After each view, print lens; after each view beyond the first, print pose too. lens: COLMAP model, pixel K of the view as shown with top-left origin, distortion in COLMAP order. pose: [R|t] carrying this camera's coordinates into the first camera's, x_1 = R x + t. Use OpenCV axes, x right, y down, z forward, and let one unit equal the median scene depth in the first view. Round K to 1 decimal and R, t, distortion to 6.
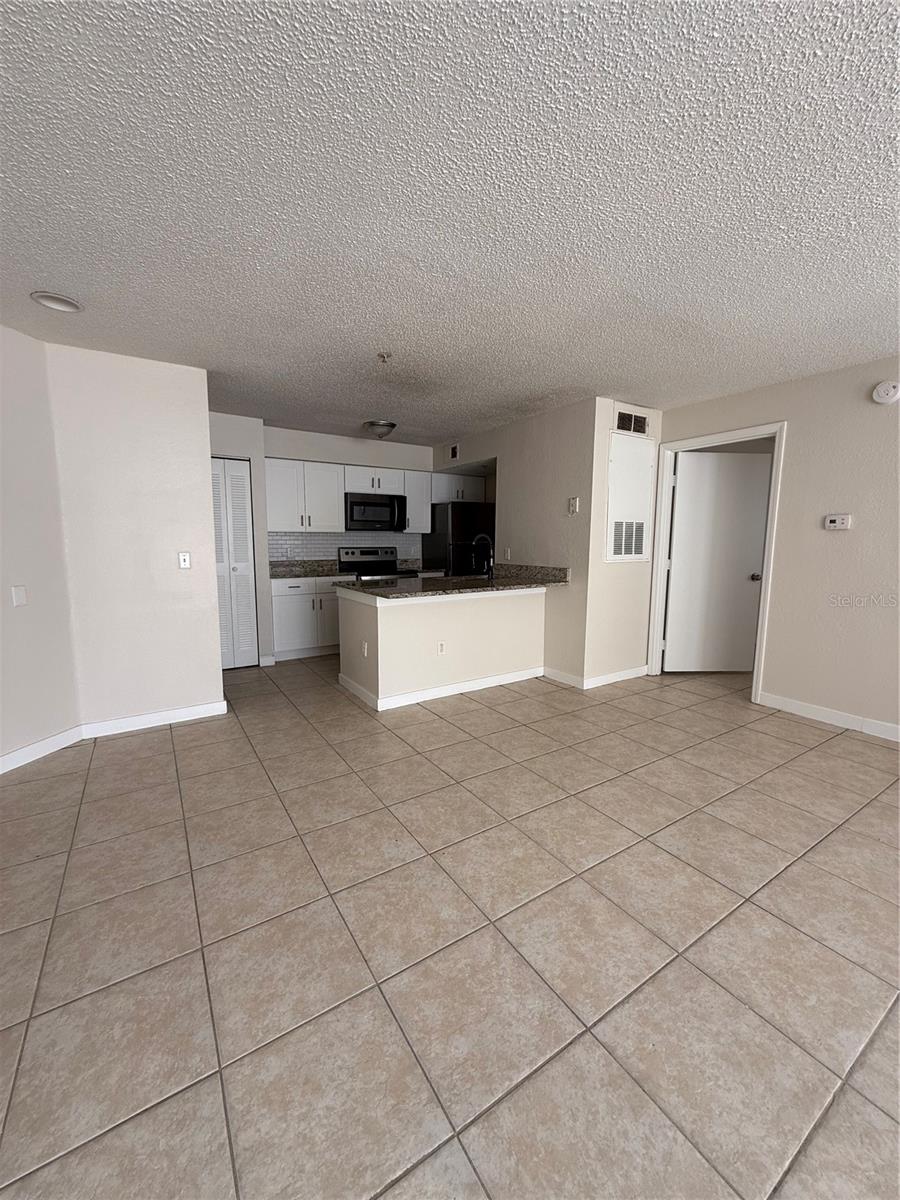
lens RADIAL K [[474.1, 0, 451.1], [0, 474.1, 598.0], [0, 0, 1]] dist [-0.000550, -0.000109]
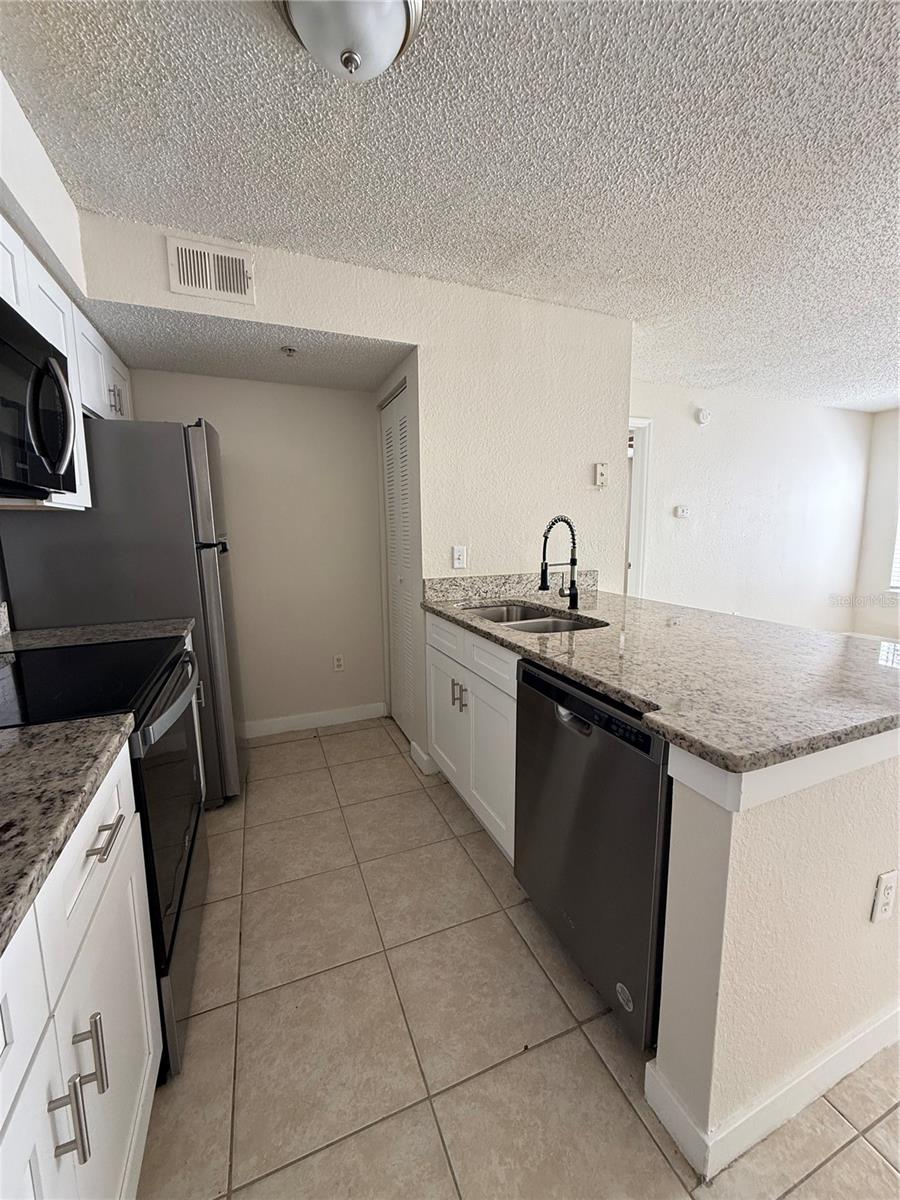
lens RADIAL K [[475.7, 0, 450.5], [0, 475.7, 597.5], [0, 0, 1]] dist [-0.000270, -0.000023]
pose [[0.182826, -0.145986, 0.972246, -0.452515], [0.129366, 0.983888, 0.123407, -0.135927], [-0.974597, 0.103214, 0.198766, 1.088690]]
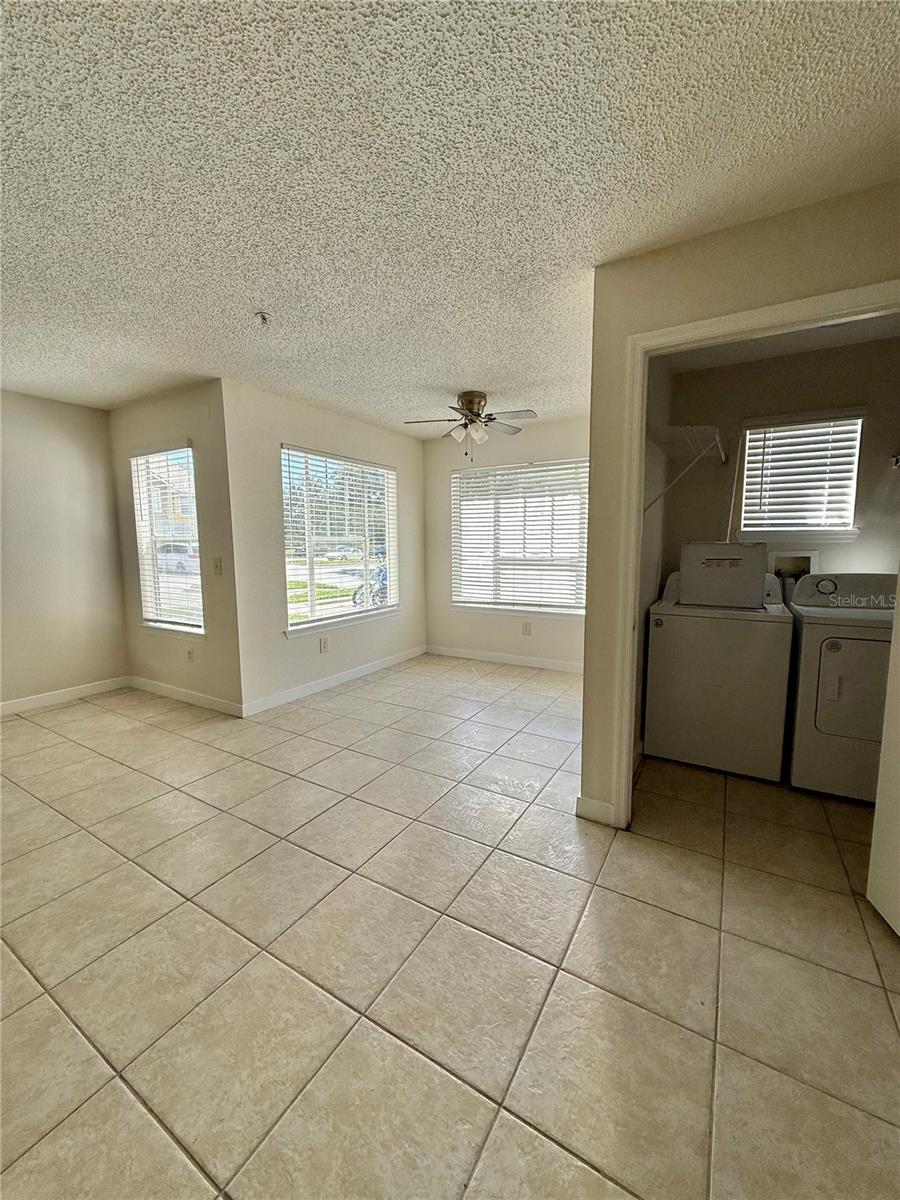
lens RADIAL K [[475.7, 0, 450.5], [0, 475.7, 597.5], [0, 0, 1]] dist [-0.000270, -0.000023]
pose [[-0.440275, -0.101117, 0.892151, -0.255157], [0.113550, 0.979389, 0.167041, -0.008237], [-0.890654, 0.174848, -0.419719, 0.059243]]
